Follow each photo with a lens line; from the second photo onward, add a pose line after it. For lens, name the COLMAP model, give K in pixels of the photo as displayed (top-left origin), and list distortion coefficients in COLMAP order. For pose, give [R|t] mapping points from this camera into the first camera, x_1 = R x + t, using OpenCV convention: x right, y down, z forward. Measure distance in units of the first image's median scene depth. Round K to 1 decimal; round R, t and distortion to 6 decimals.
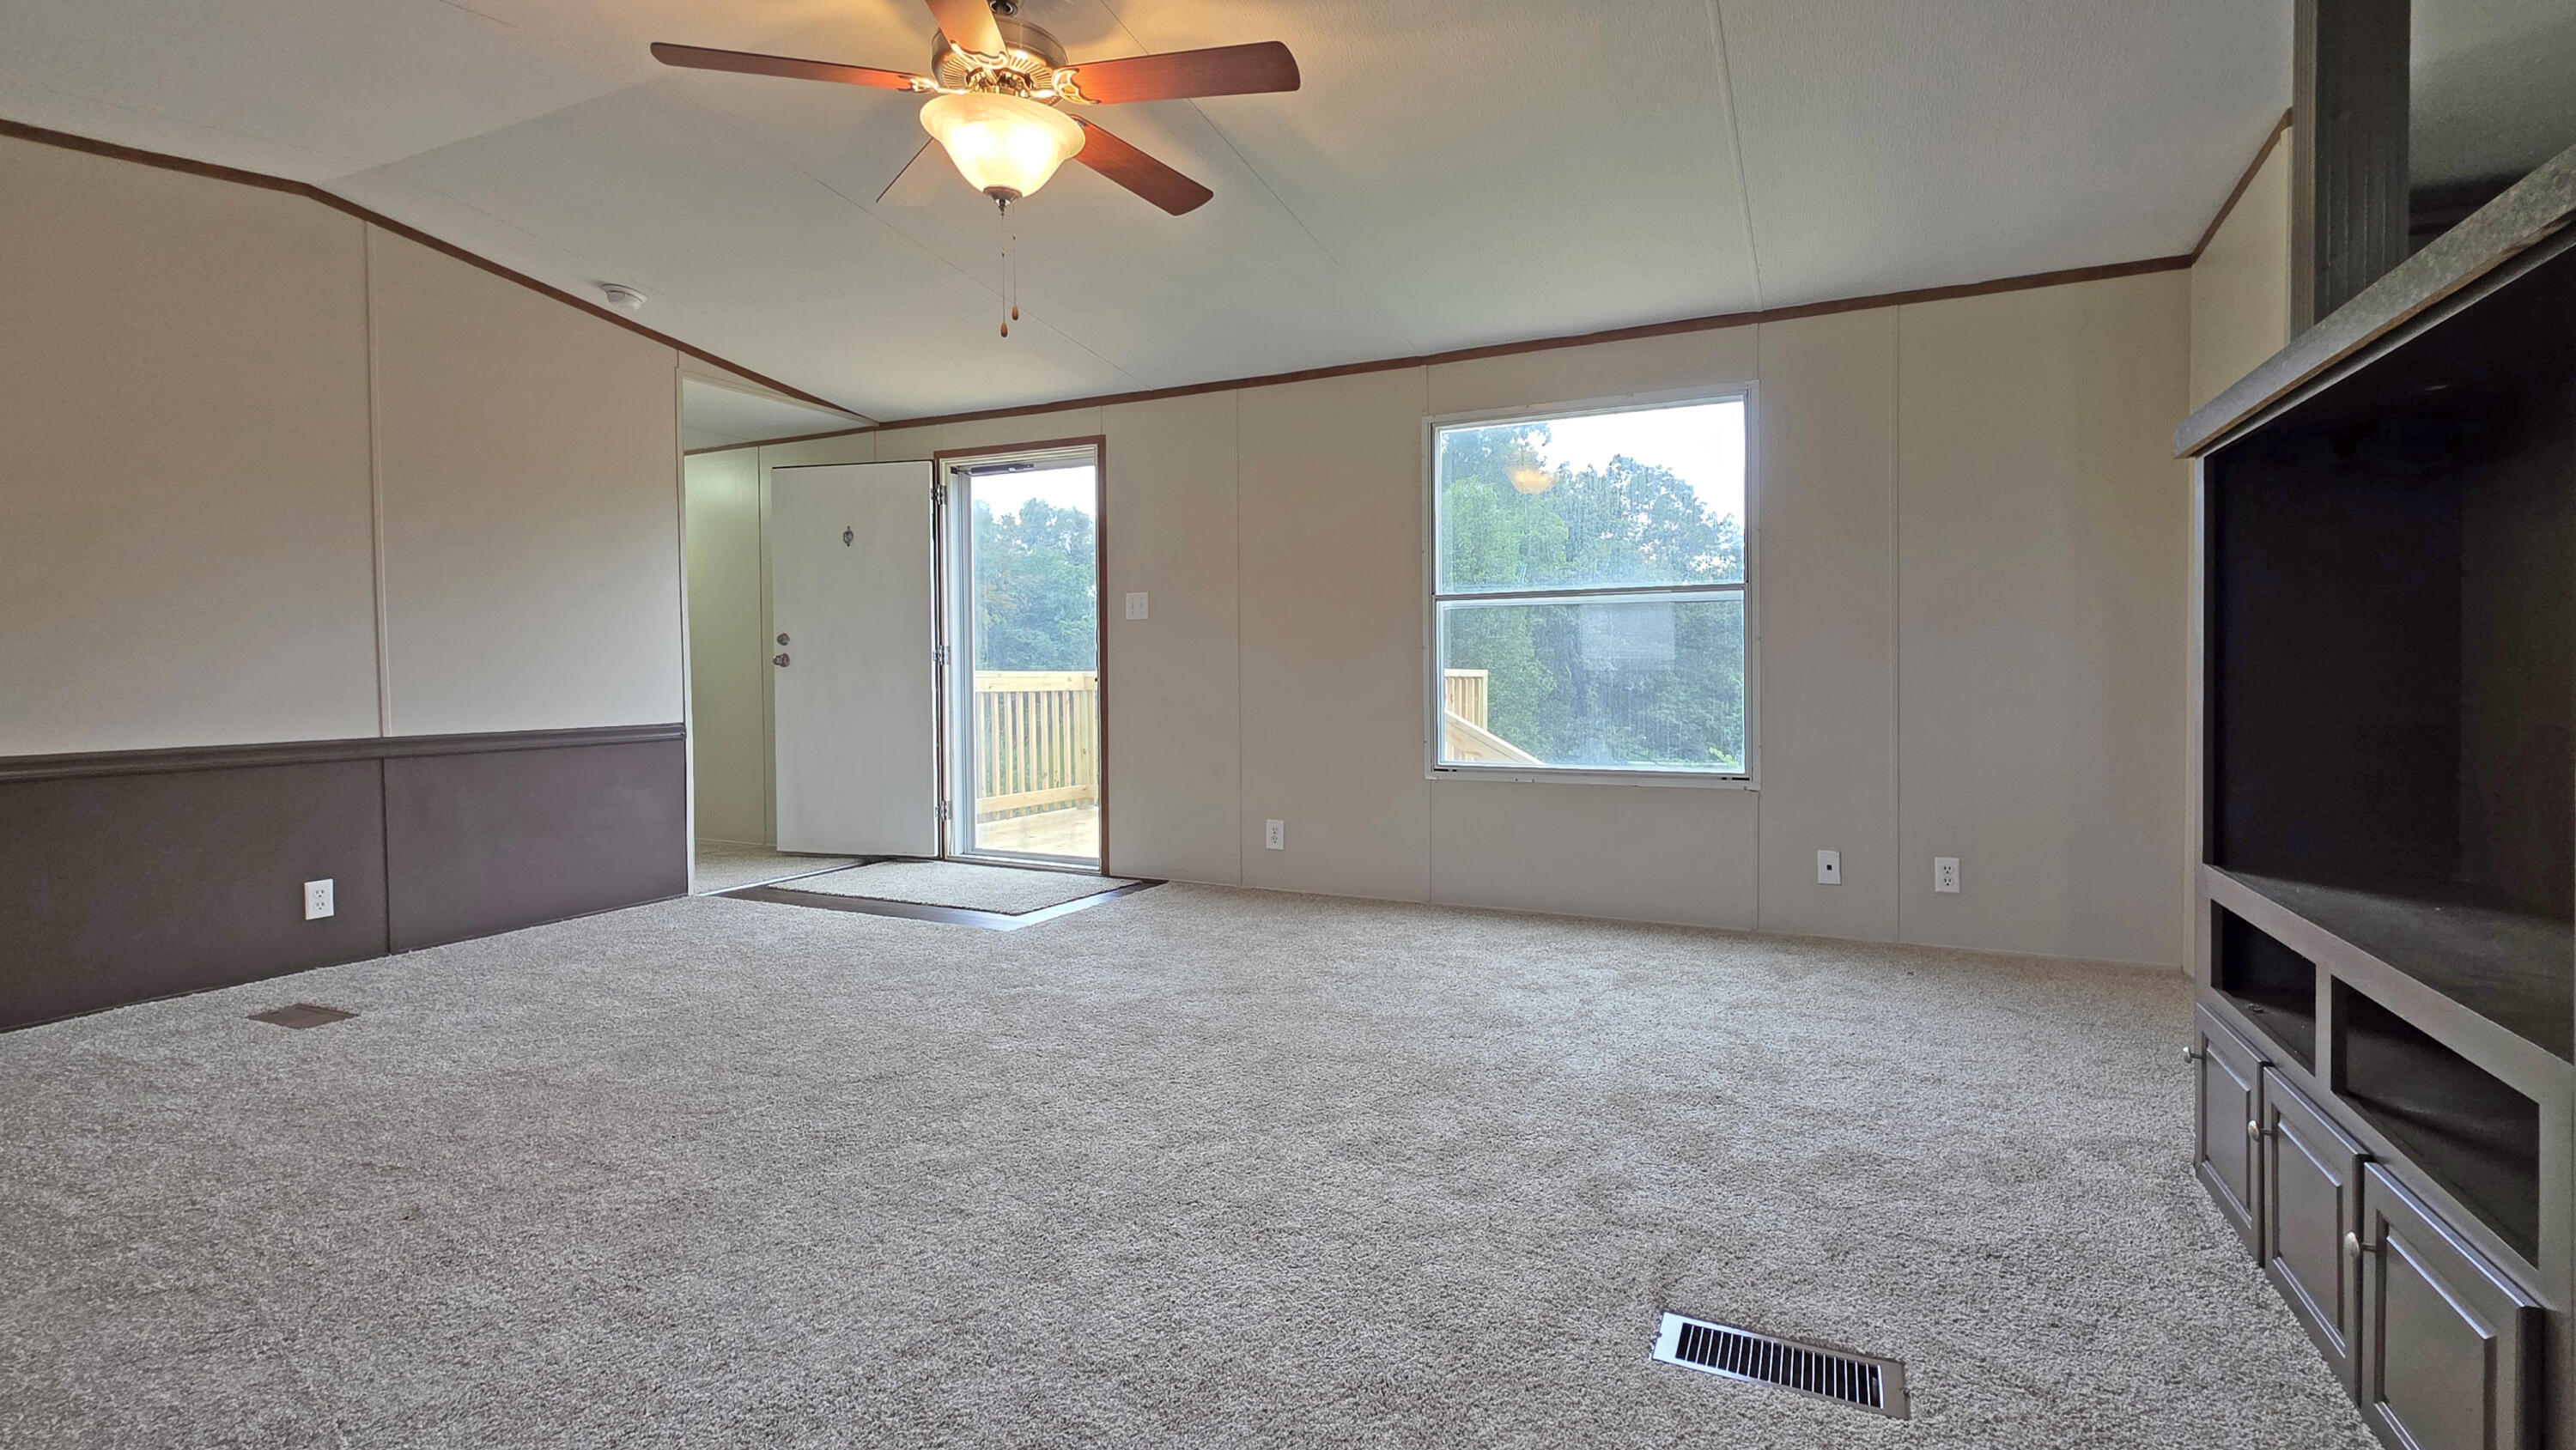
lens RADIAL K [[1147.9, 0, 1297.1], [0, 1147.9, 699.0], [0, 0, 1]] dist [0.001259, 0.001119]
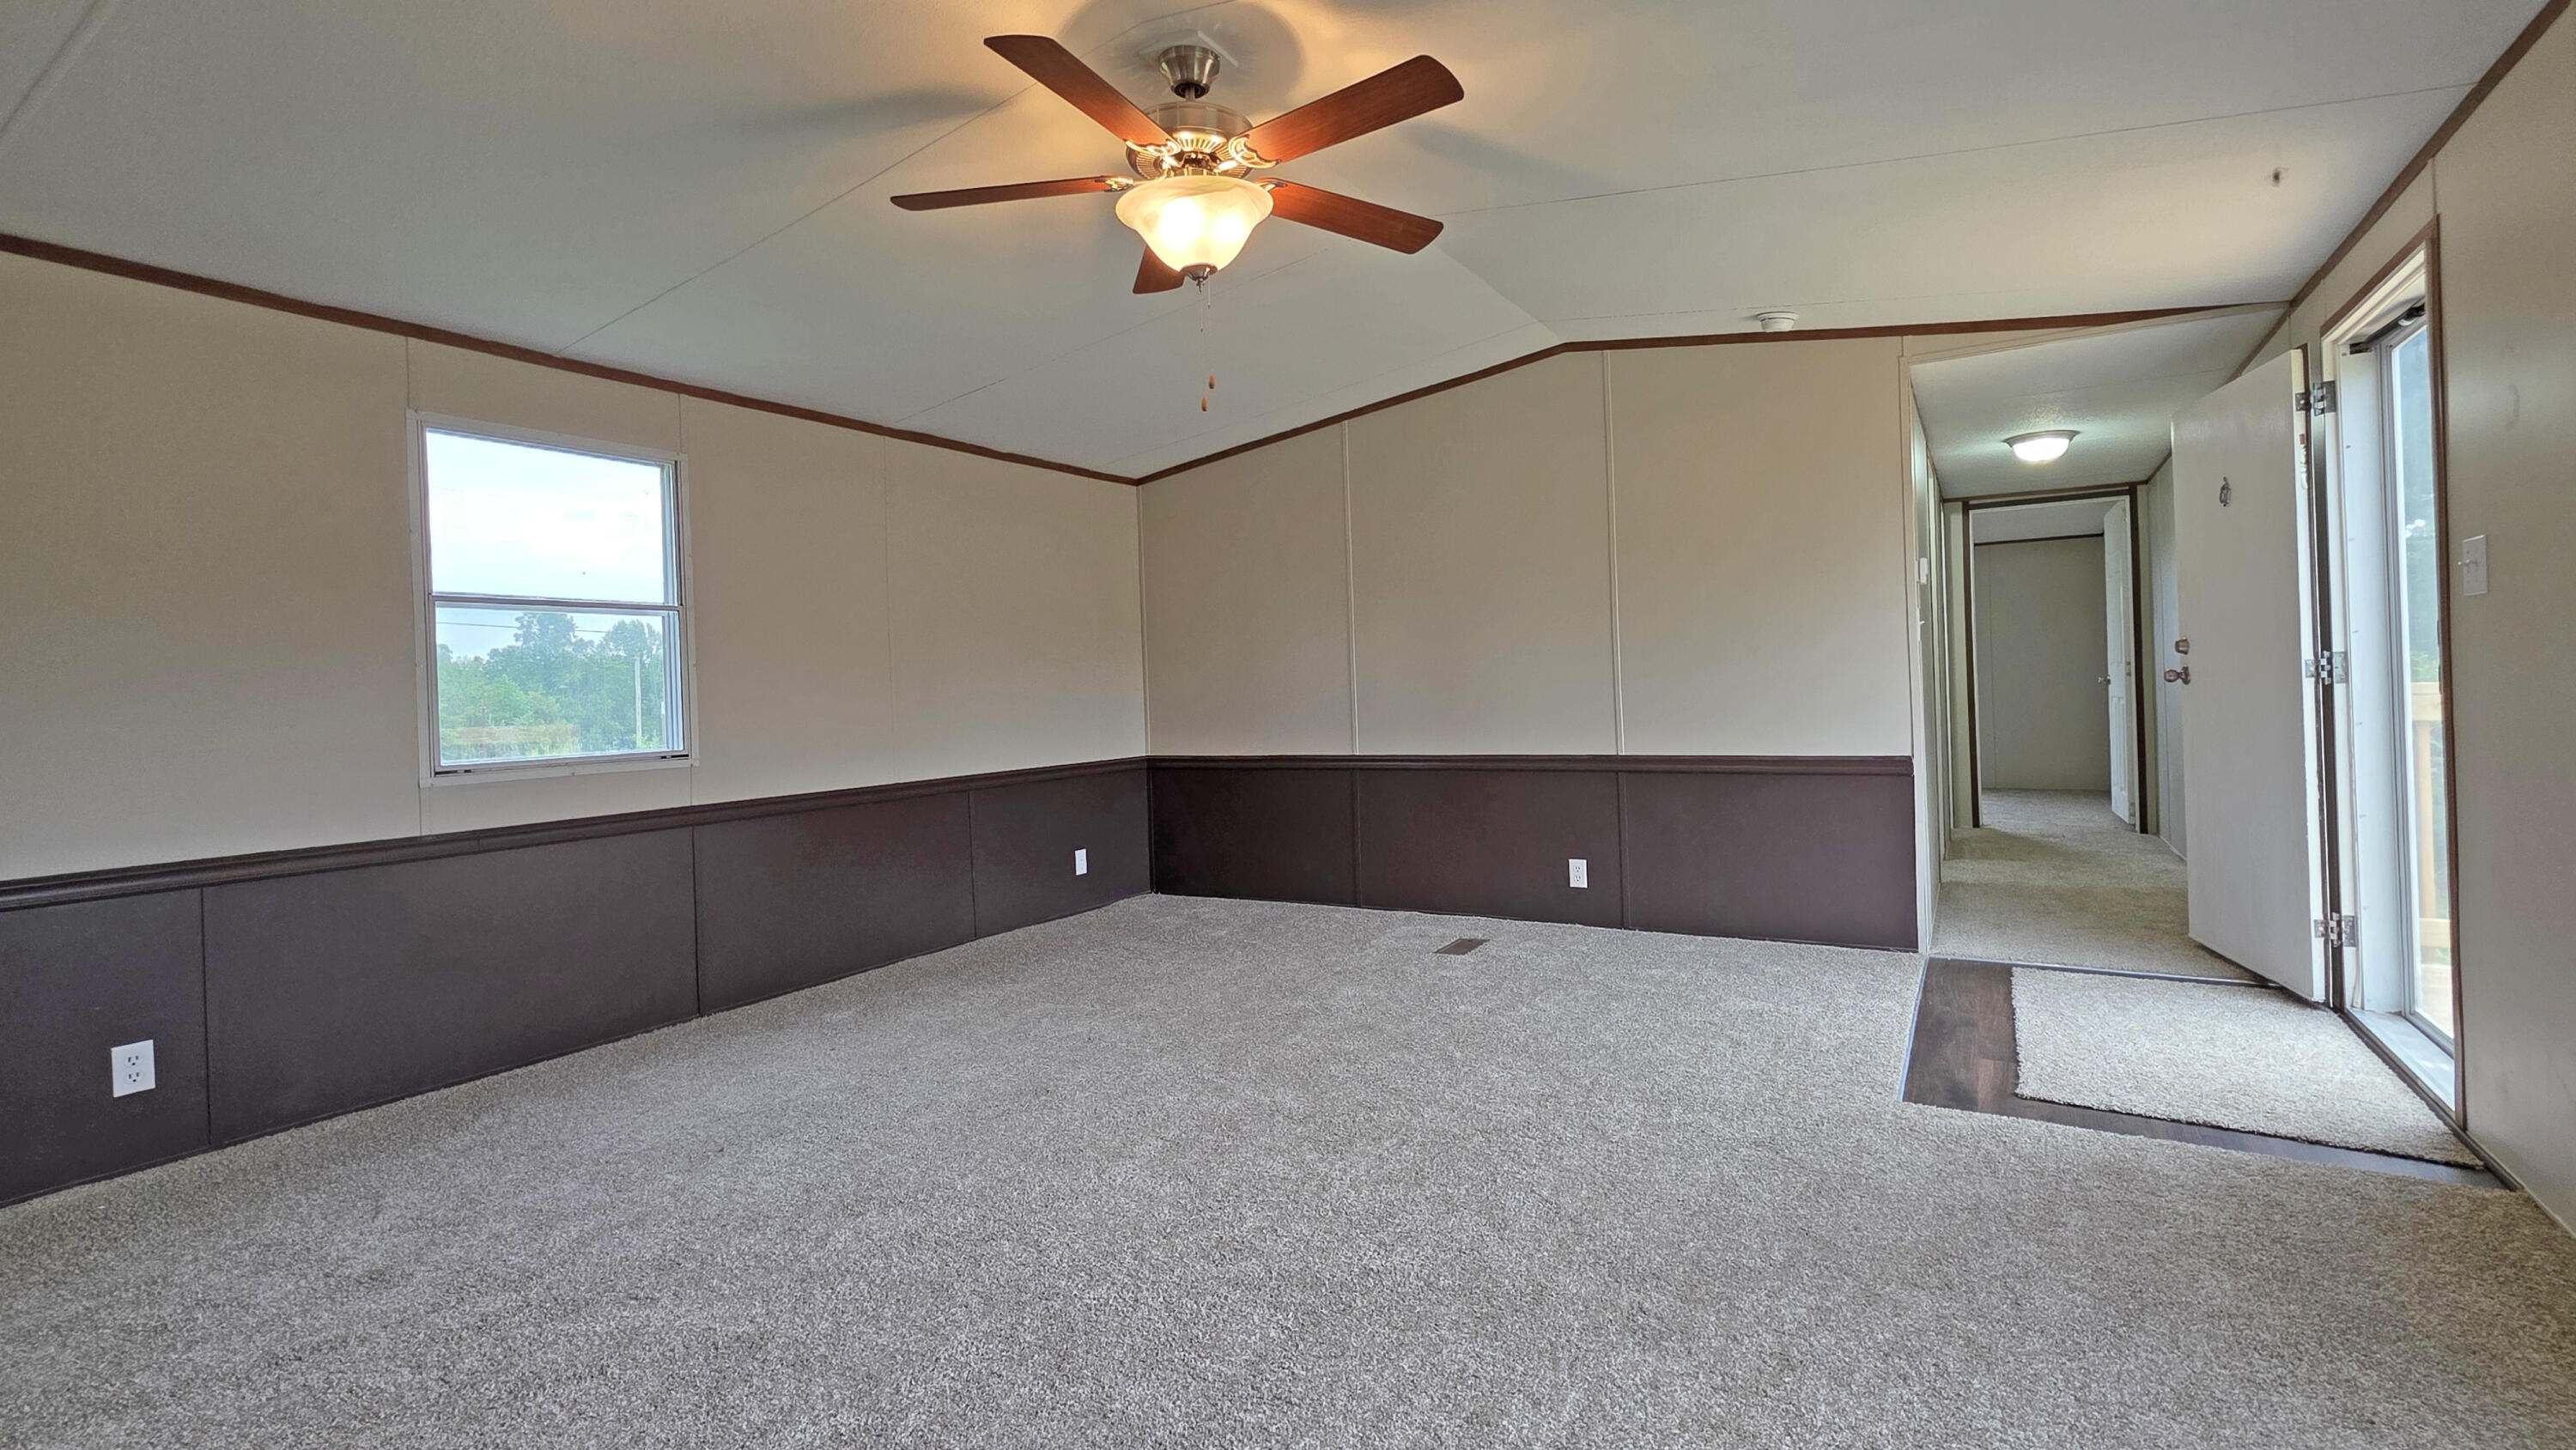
lens RADIAL K [[1147.9, 0, 1302.7], [0, 1147.9, 700.5], [0, 0, 1]] dist [0.001259, 0.001119]
pose [[-0.091872, 0.017426, -0.995618, 0.434333], [0.005208, 0.999842, 0.017019, -0.044641], [0.995757, -0.003621, -0.091948, 0.684590]]
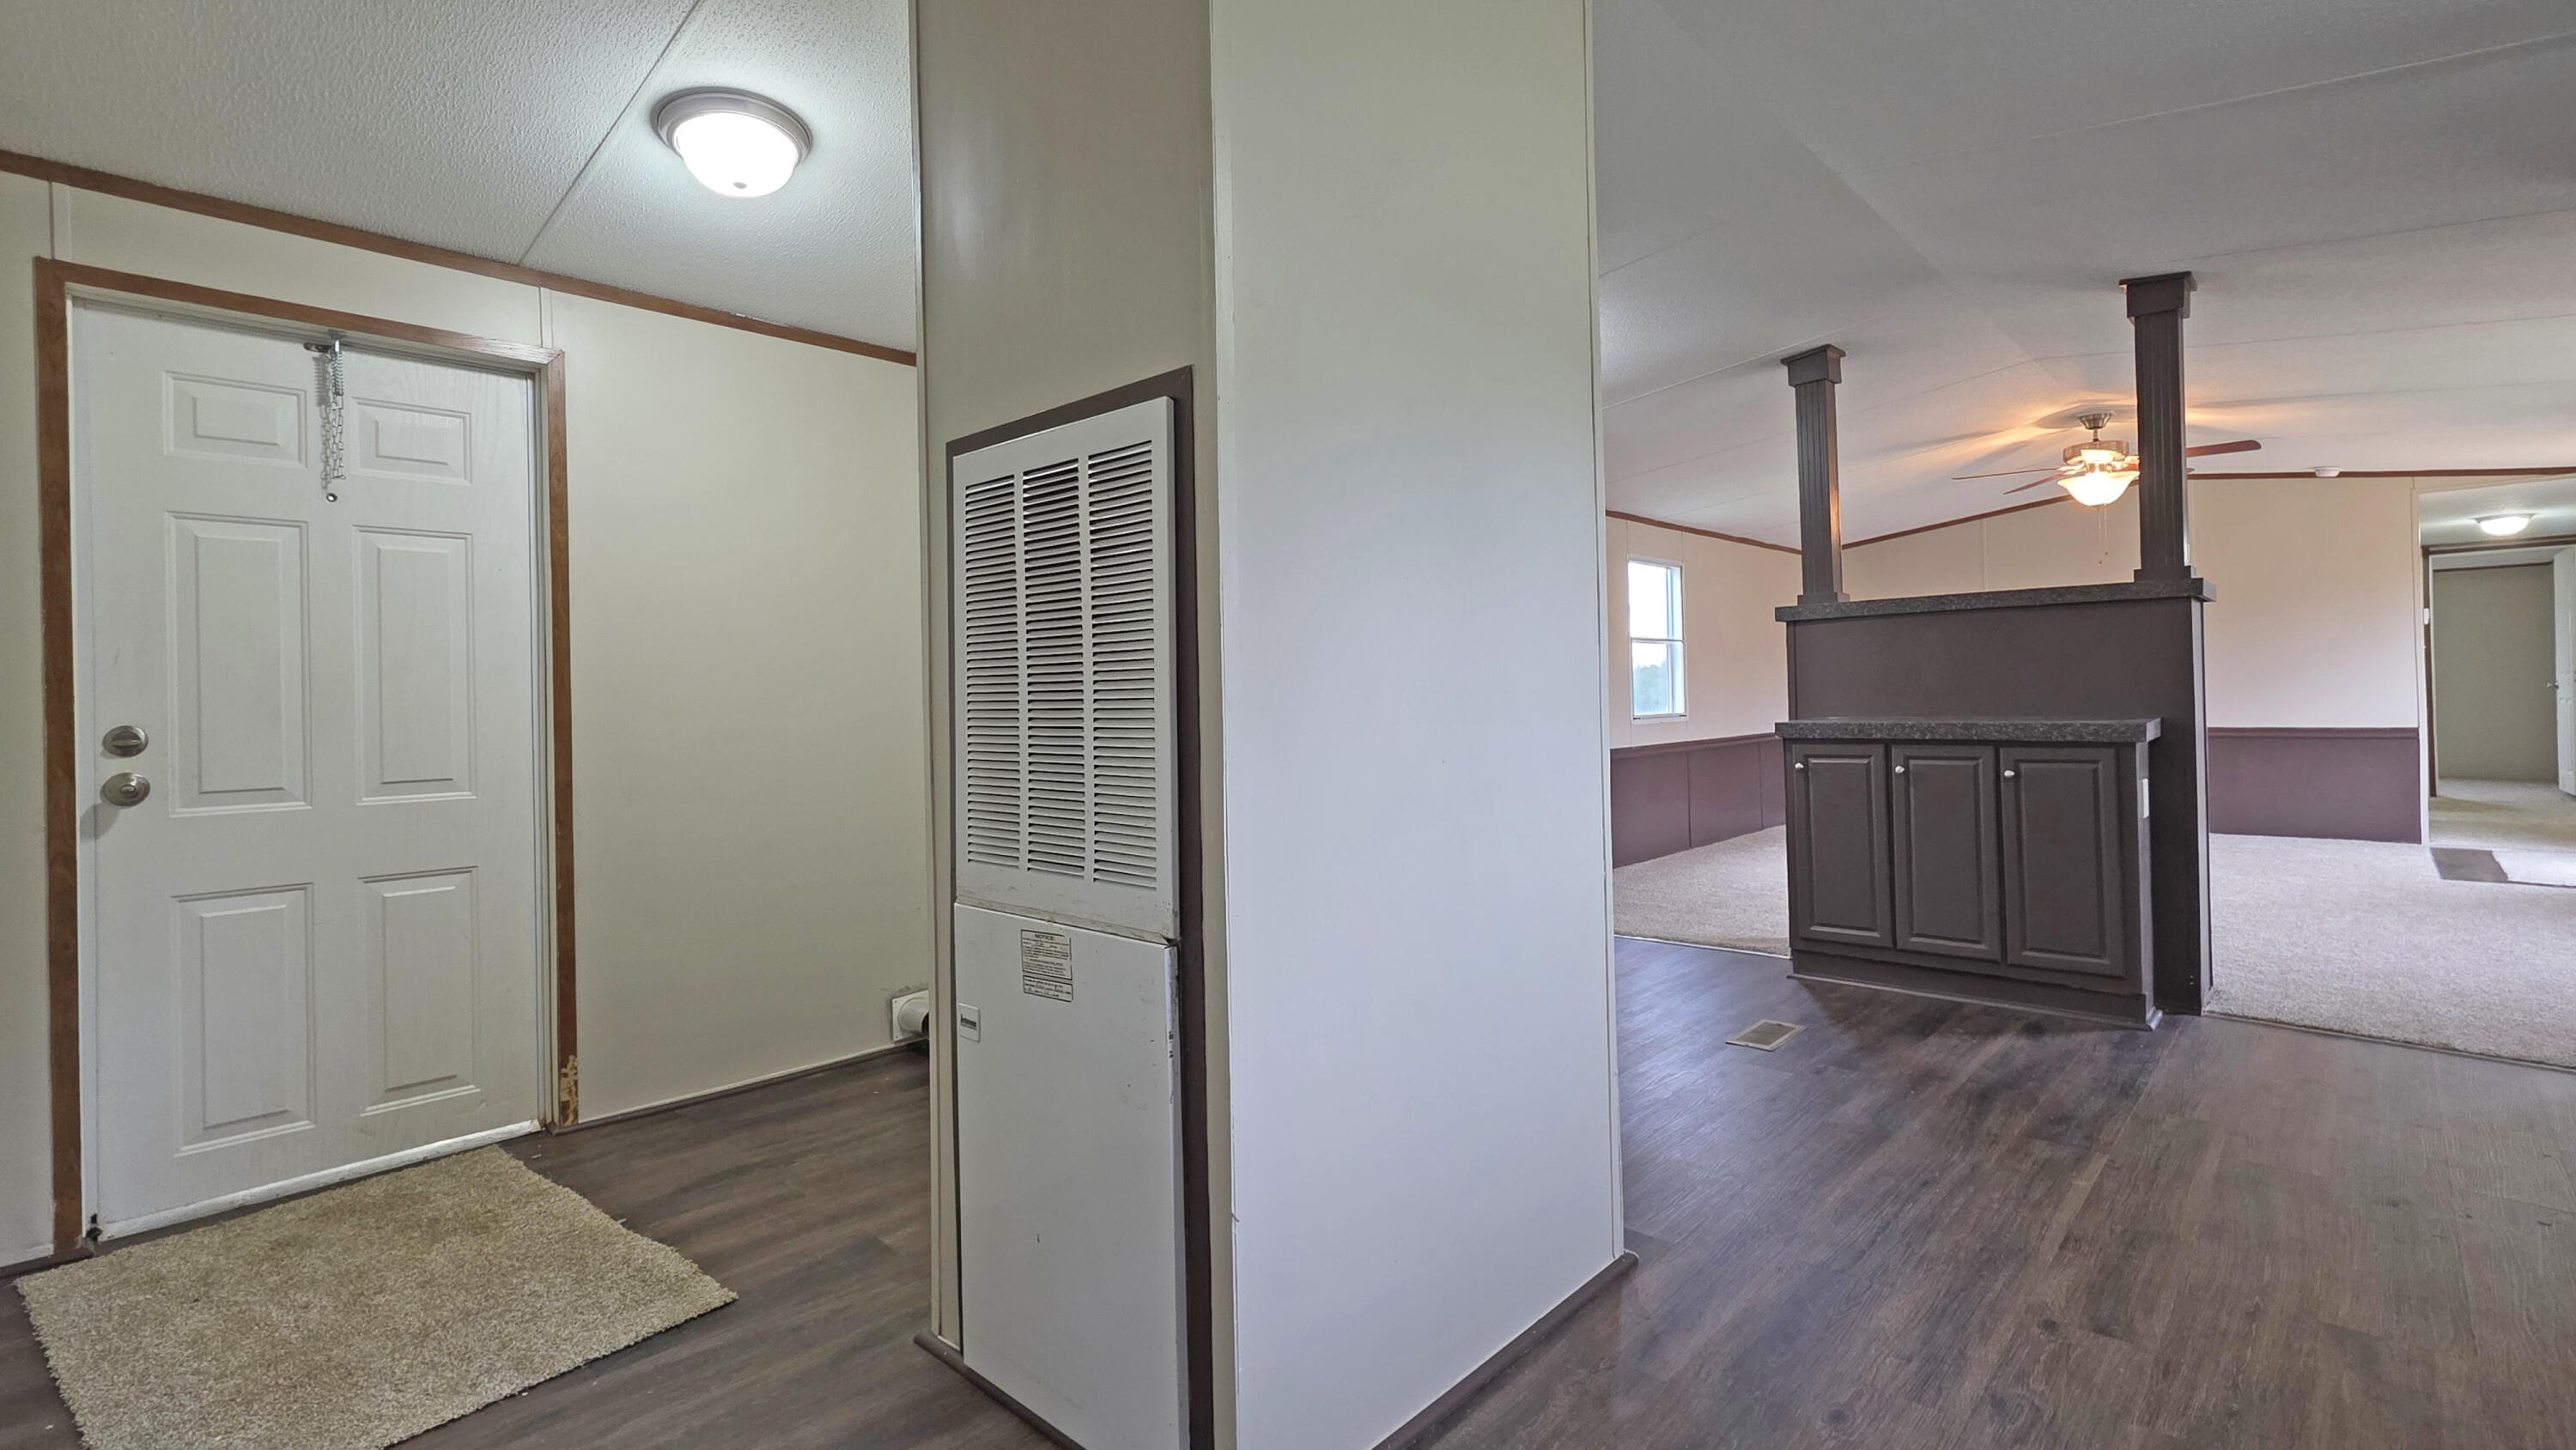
lens RADIAL K [[1147.9, 0, 1307.0], [0, 1147.9, 692.0], [0, 0, 1]] dist [0.001259, 0.001119]
pose [[-0.299299, 0.007031, -0.954134, 1.469374], [-0.002685, 0.999963, 0.008211, -0.037707], [0.954156, 0.005019, -0.299269, 0.080499]]
